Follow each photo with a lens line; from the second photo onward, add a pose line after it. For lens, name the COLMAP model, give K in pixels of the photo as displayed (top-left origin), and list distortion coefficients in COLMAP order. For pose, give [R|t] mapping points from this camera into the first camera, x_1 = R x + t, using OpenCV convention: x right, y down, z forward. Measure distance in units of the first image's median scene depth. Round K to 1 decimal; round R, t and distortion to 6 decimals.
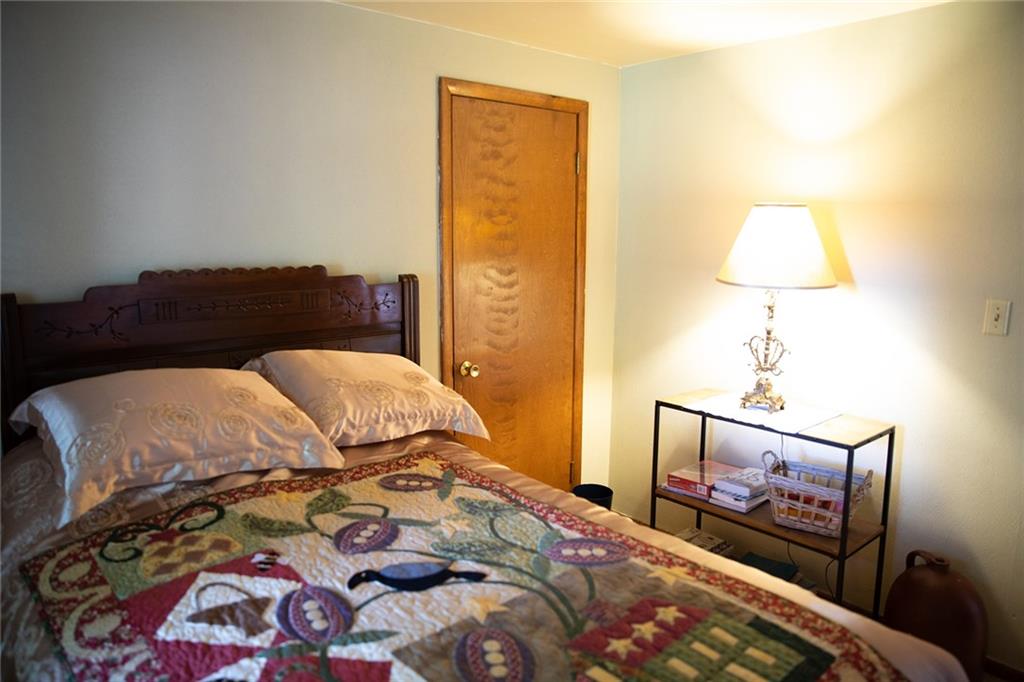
lens RADIAL K [[697.2, 0, 512.0], [0, 697.2, 341.0], [0, 0, 1]] dist [-0.107883, 0.083472]
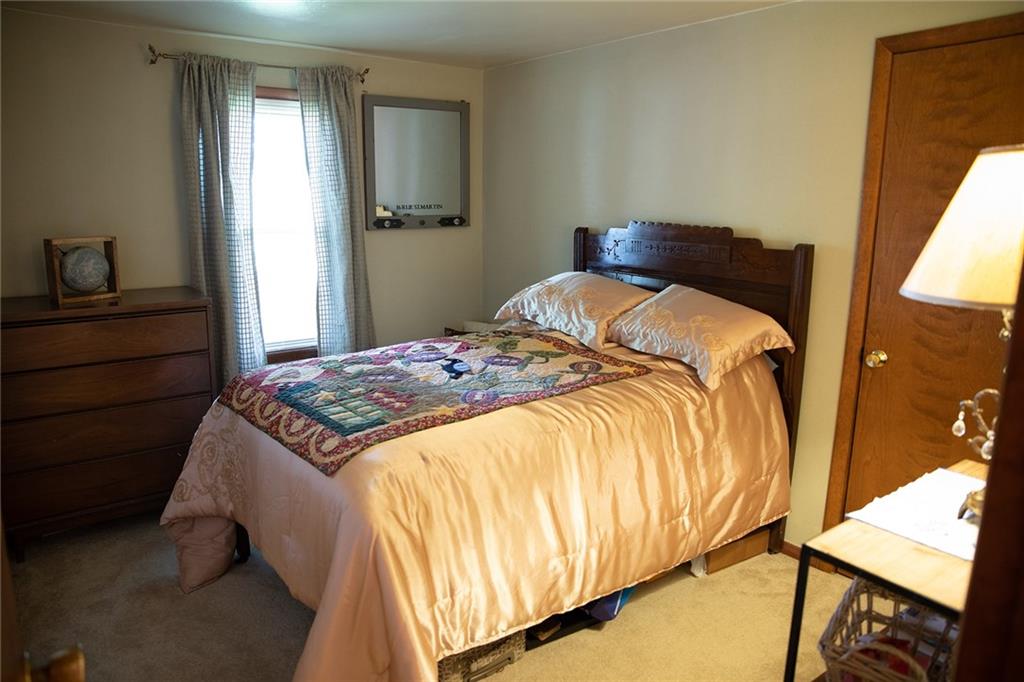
lens RADIAL K [[697.2, 0, 512.0], [0, 697.2, 341.0], [0, 0, 1]] dist [-0.107883, 0.083472]
pose [[-0.069034, 0.192131, -0.978938, 1.380966], [-0.178014, 0.963158, 0.201588, -0.125676], [0.981603, 0.188182, -0.032289, 0.932208]]
